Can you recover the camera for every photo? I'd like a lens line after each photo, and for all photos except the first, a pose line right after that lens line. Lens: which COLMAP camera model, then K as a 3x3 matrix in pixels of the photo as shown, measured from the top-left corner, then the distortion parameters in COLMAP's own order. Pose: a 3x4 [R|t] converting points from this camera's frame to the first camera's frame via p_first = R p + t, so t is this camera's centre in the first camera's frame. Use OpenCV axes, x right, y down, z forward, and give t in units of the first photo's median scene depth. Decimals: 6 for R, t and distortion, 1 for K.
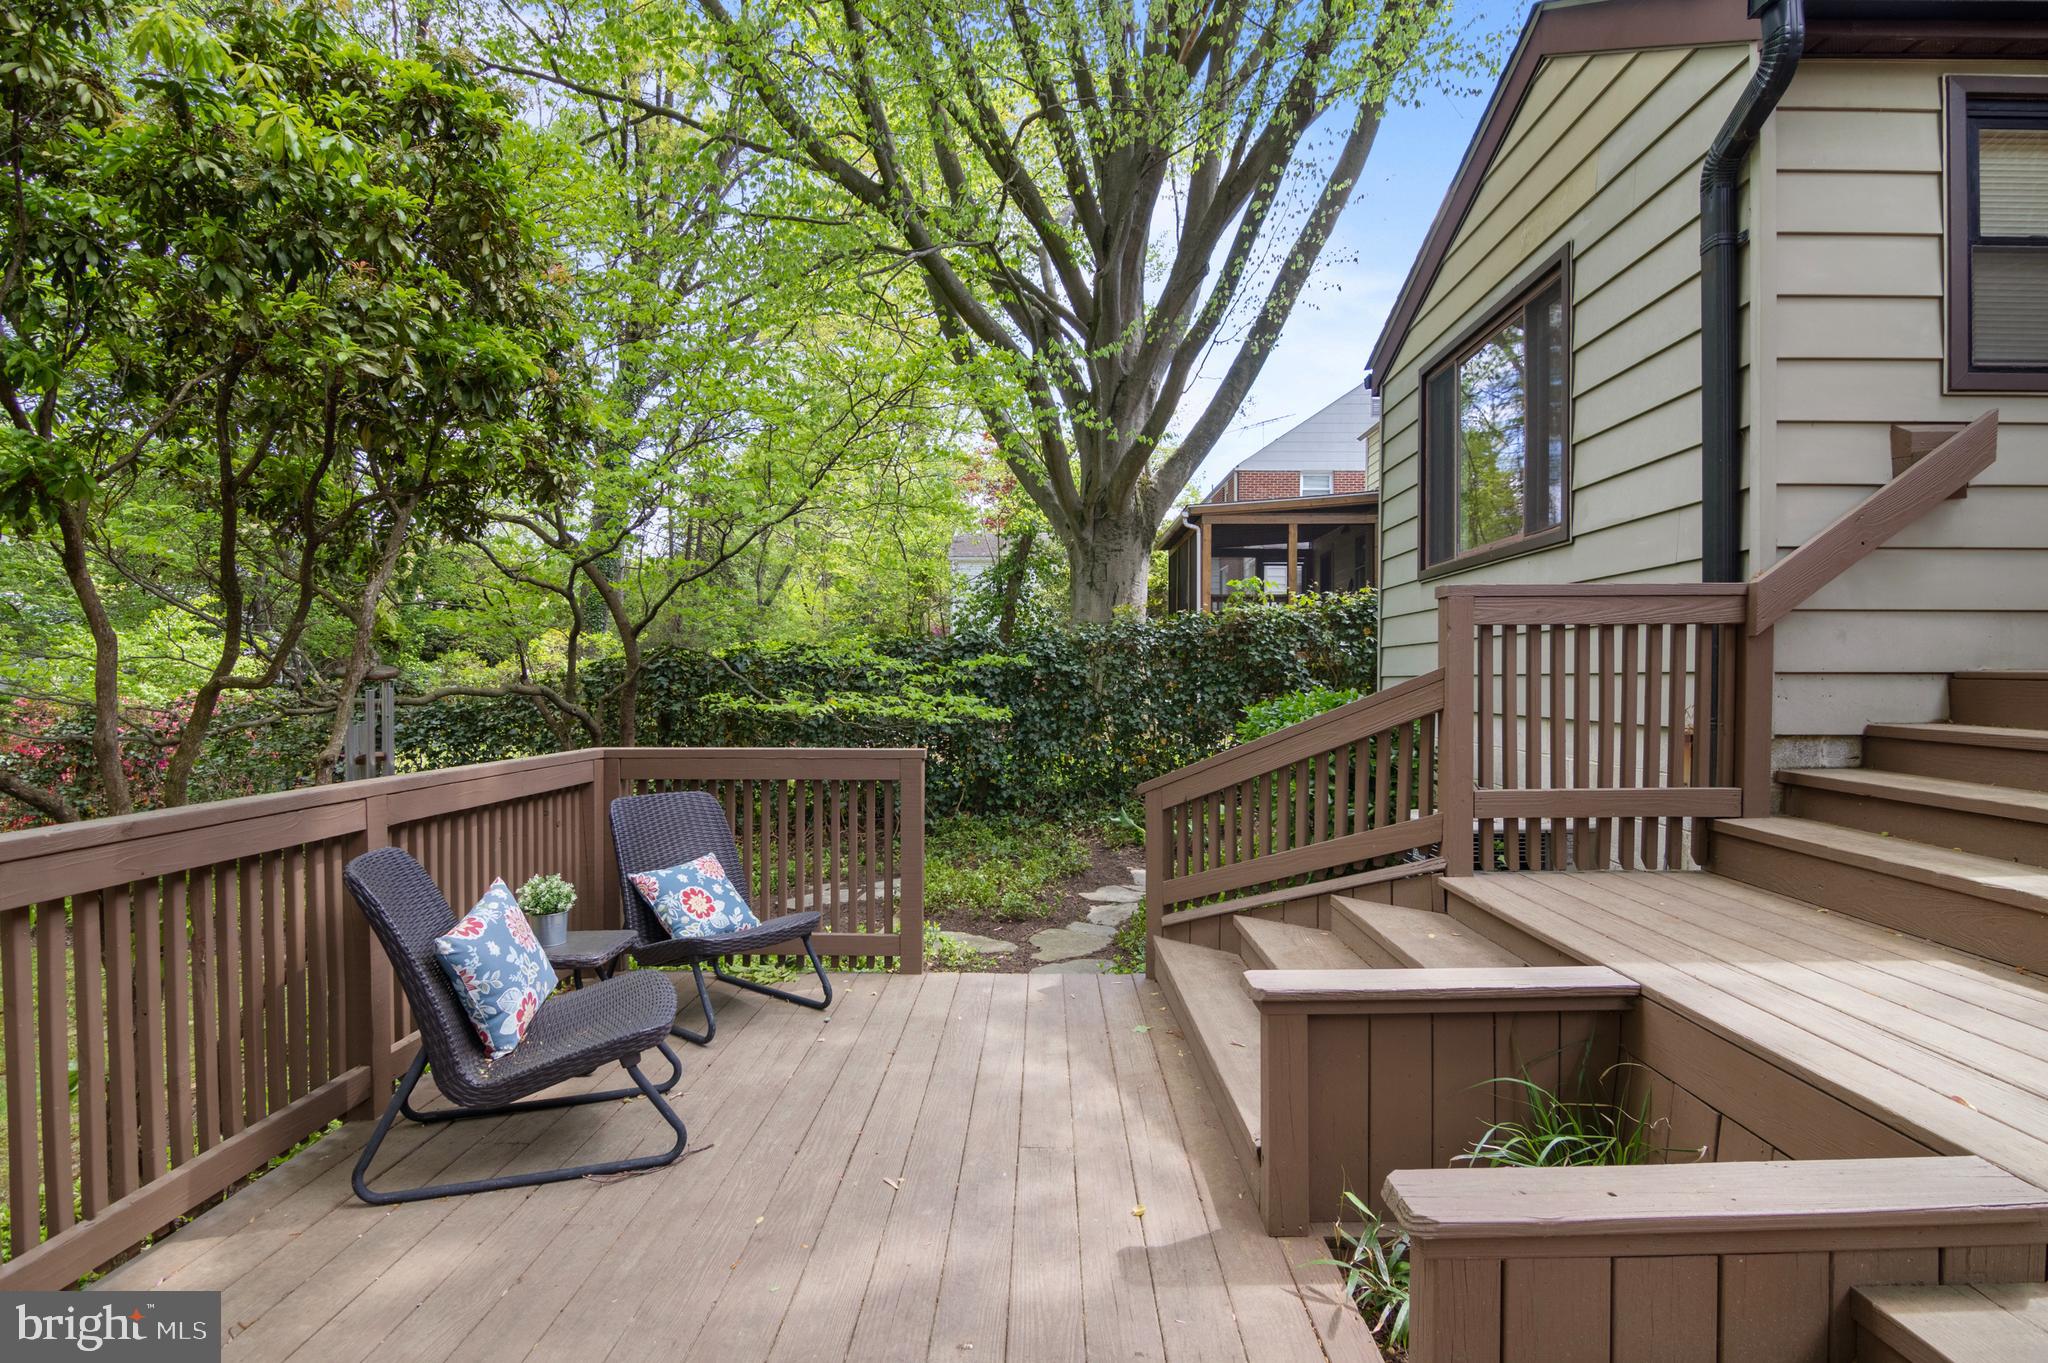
lens RADIAL K [[1027.8, 0, 1038.8], [0, 1027.8, 686.6], [0, 0, 1]] dist [-0.012427, -0.002517]
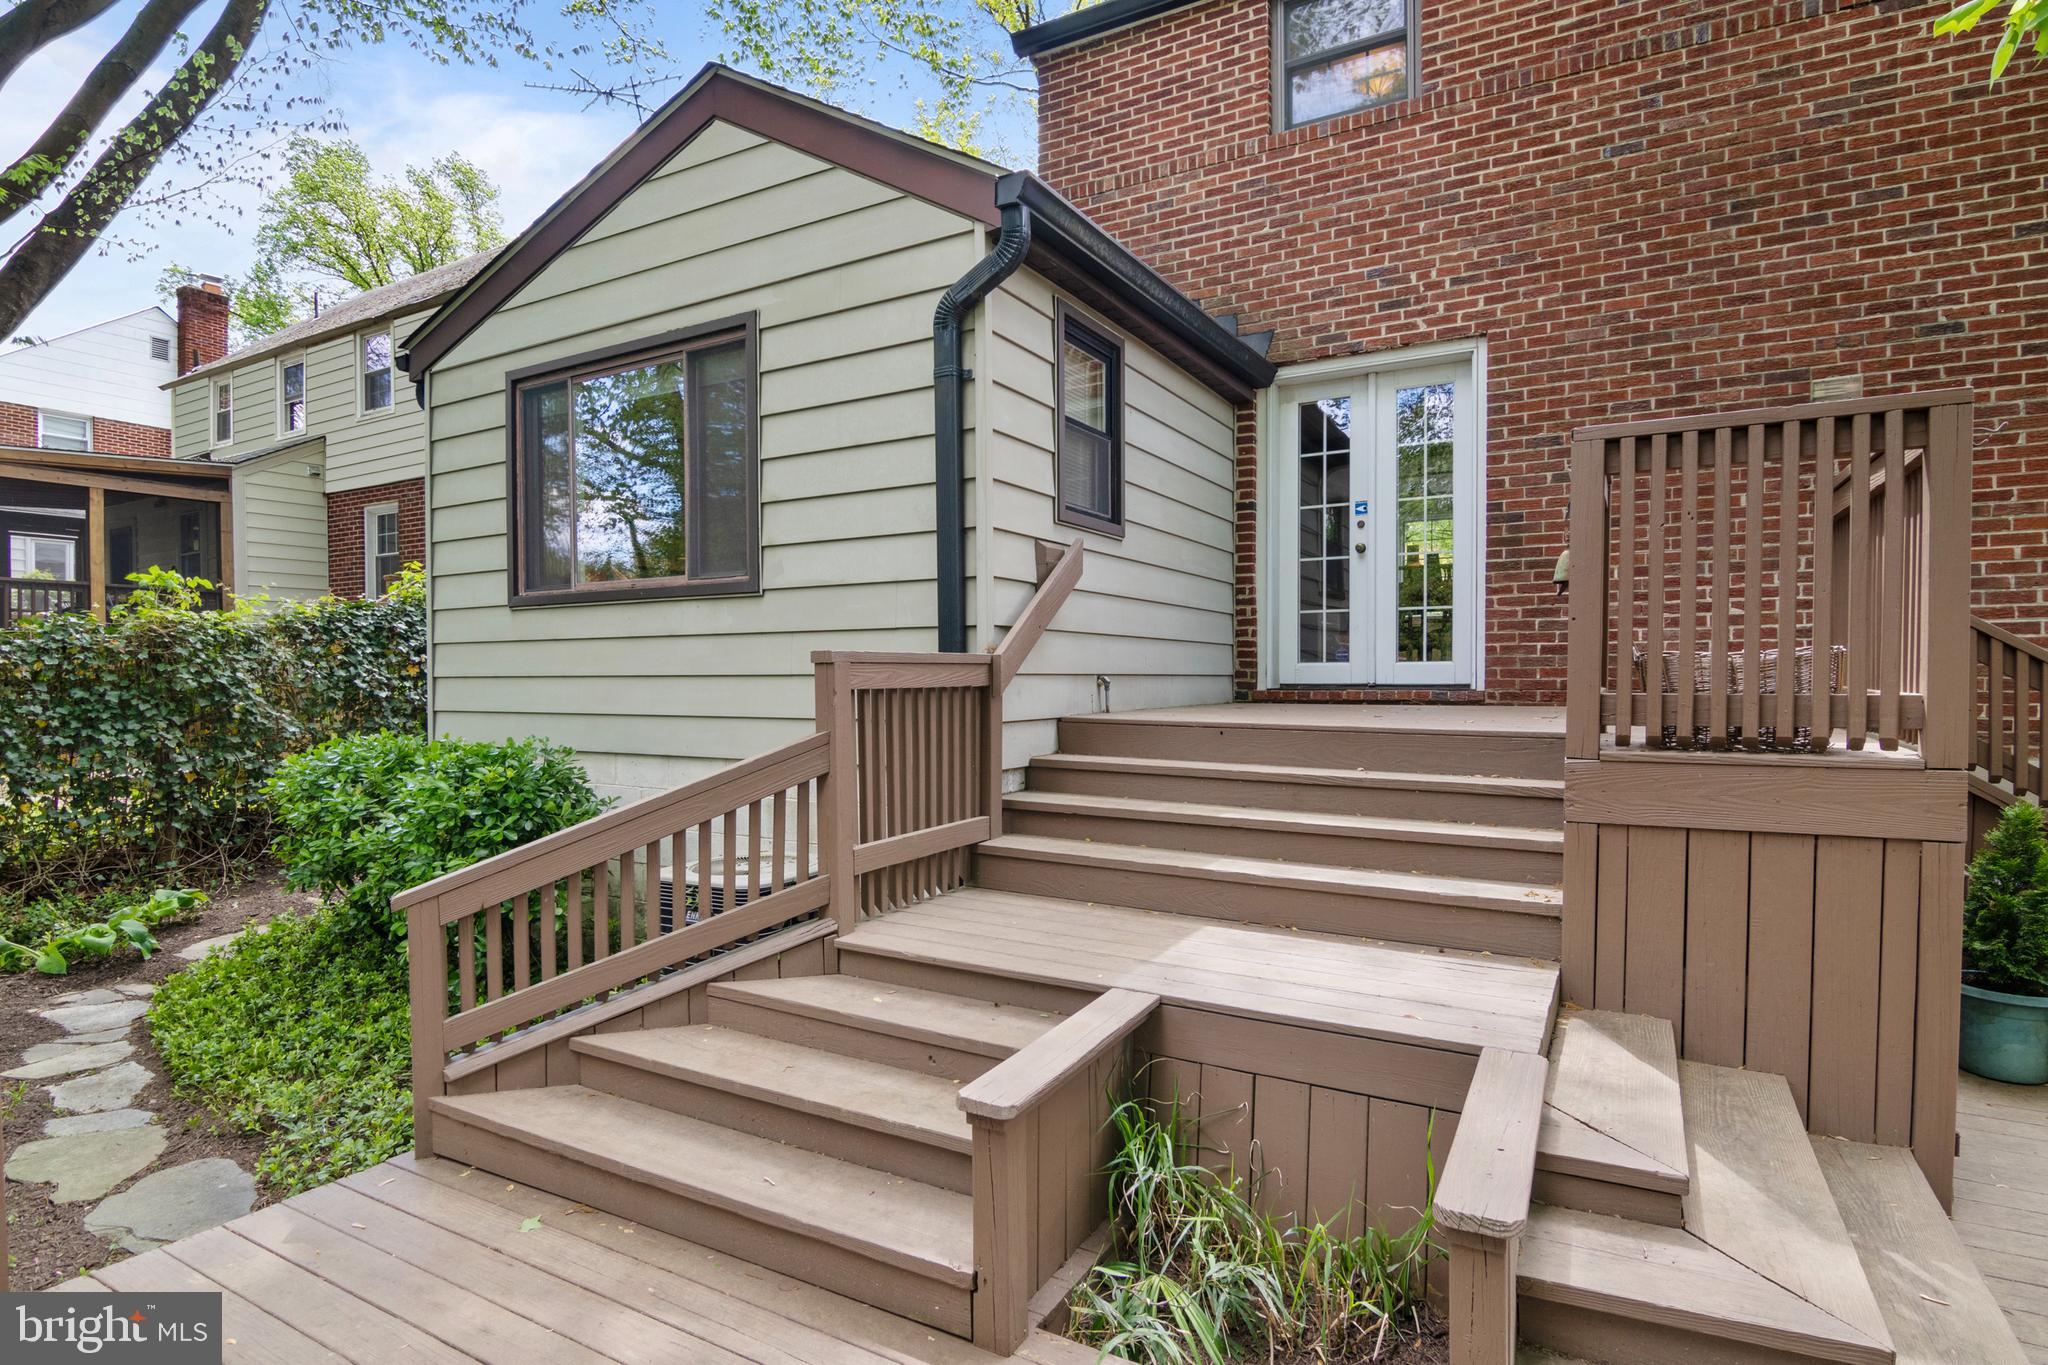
lens RADIAL K [[1027.8, 0, 1033.1], [0, 1027.8, 690.9], [0, 0, 1]] dist [-0.012427, -0.002517]
pose [[0.498731, -0.011057, 0.866686, -0.356257], [0.010298, 0.999924, 0.006830, -0.059613], [-0.866695, 0.005519, 0.498807, 0.298426]]
